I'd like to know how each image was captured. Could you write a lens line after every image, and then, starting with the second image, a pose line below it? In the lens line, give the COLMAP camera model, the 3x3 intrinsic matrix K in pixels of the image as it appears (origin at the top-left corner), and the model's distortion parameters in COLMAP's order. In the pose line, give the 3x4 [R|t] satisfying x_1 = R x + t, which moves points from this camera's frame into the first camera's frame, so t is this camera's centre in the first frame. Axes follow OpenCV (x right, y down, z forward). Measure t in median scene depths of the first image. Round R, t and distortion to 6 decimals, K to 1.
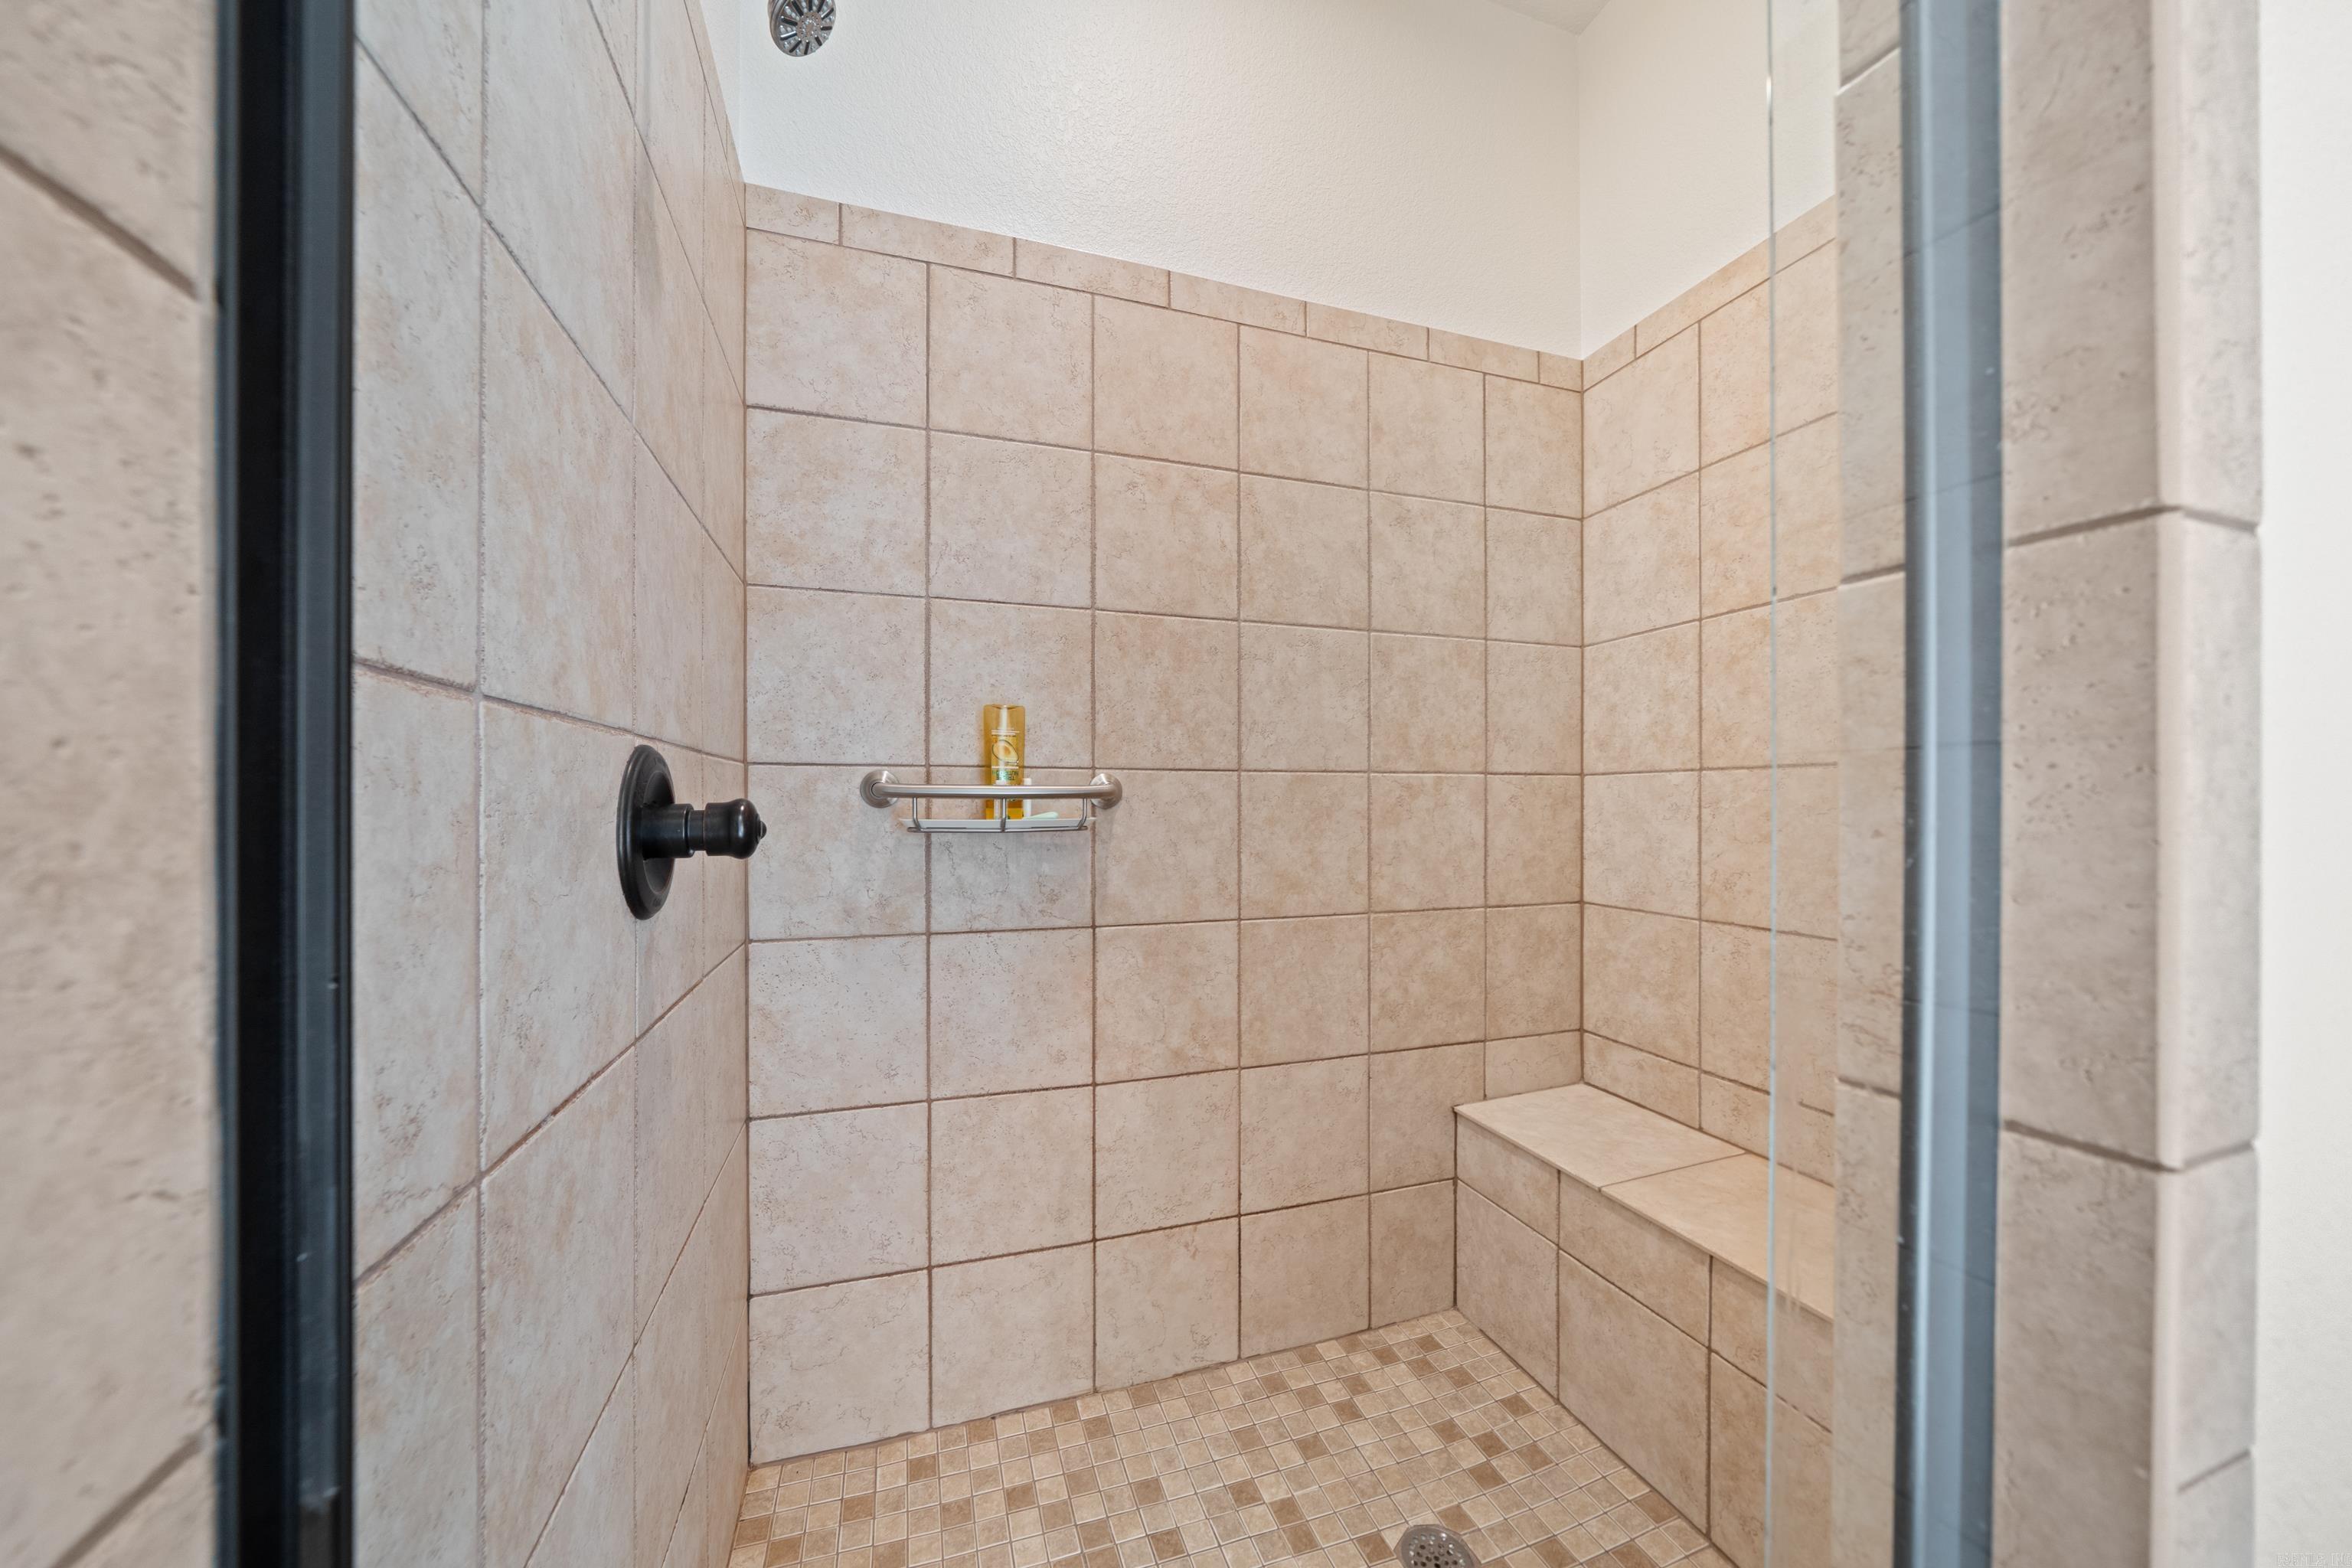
lens RADIAL K [[806.2, 0, 1170.4], [0, 806.2, 798.6], [0, 0, 1]] dist [-0.002788, 0.000619]
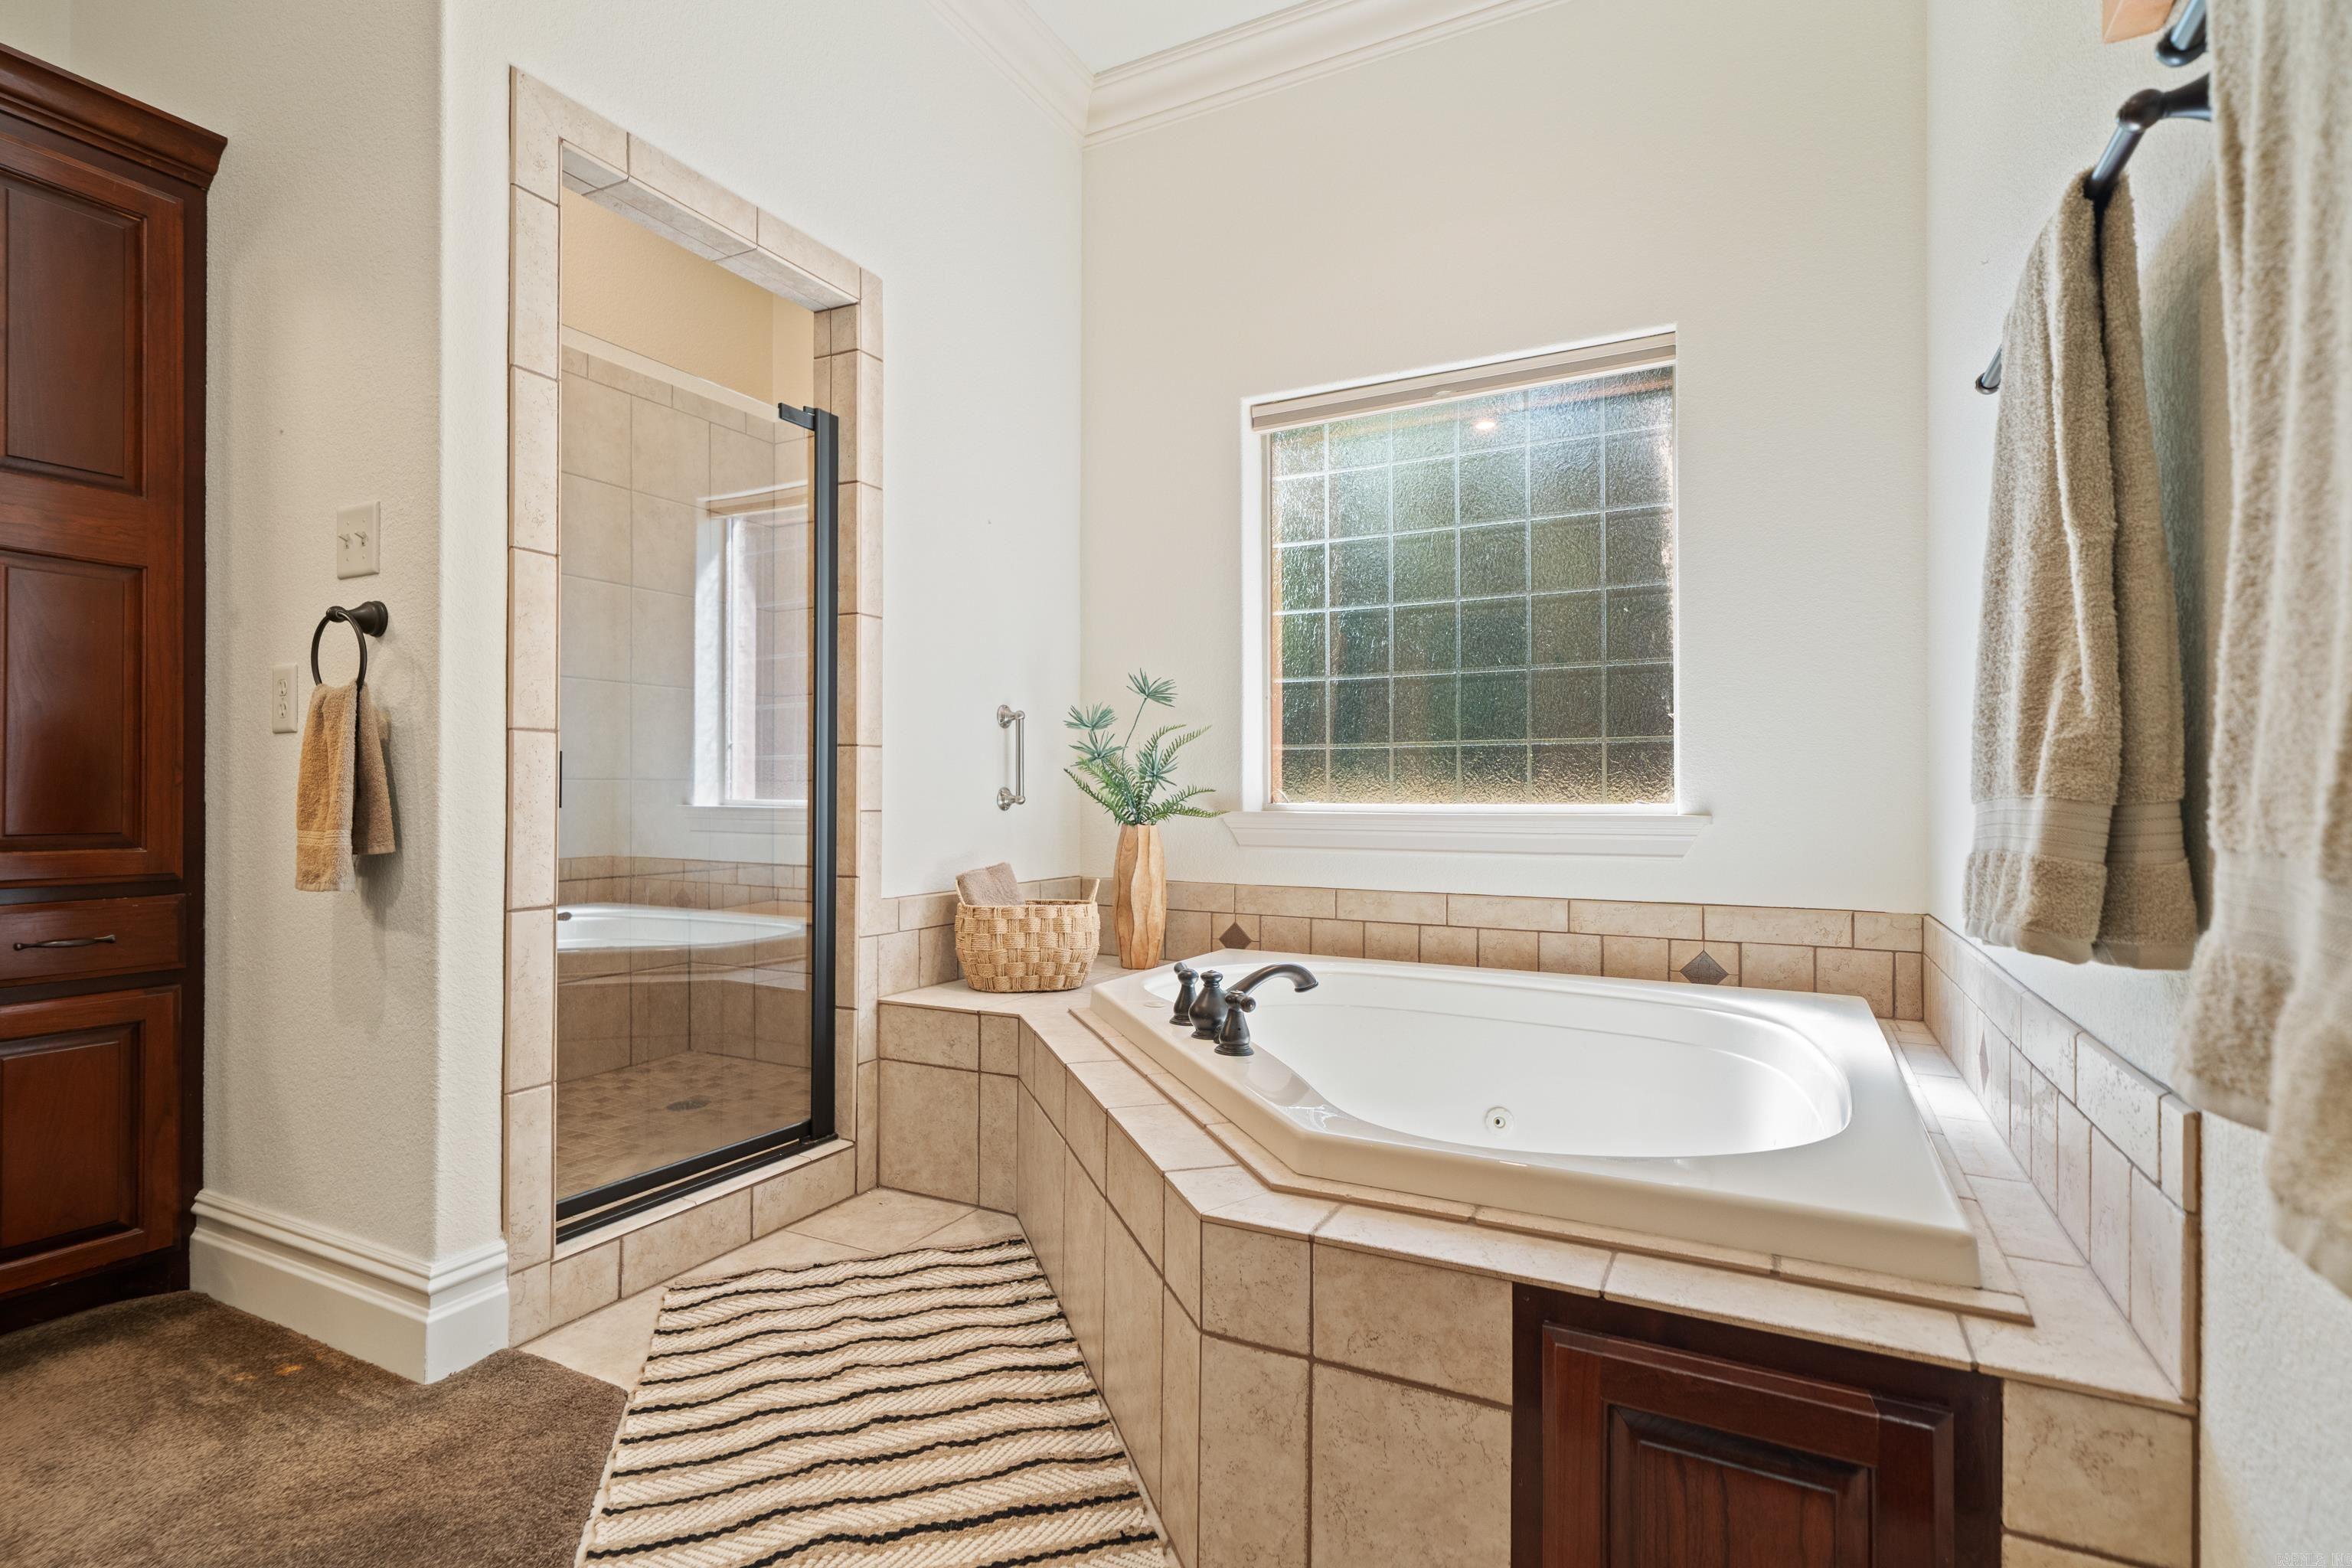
lens RADIAL K [[1154.4, 0, 1168.8], [0, 1154.4, 783.5], [0, 0, 1]] dist [0.000676, -0.000539]
pose [[0.723003, 0.001324, 0.690844, -0.491571], [-0.001805, 0.999998, -0.000027, 0.145339], [-0.690843, -0.001227, 0.723004, -1.179999]]
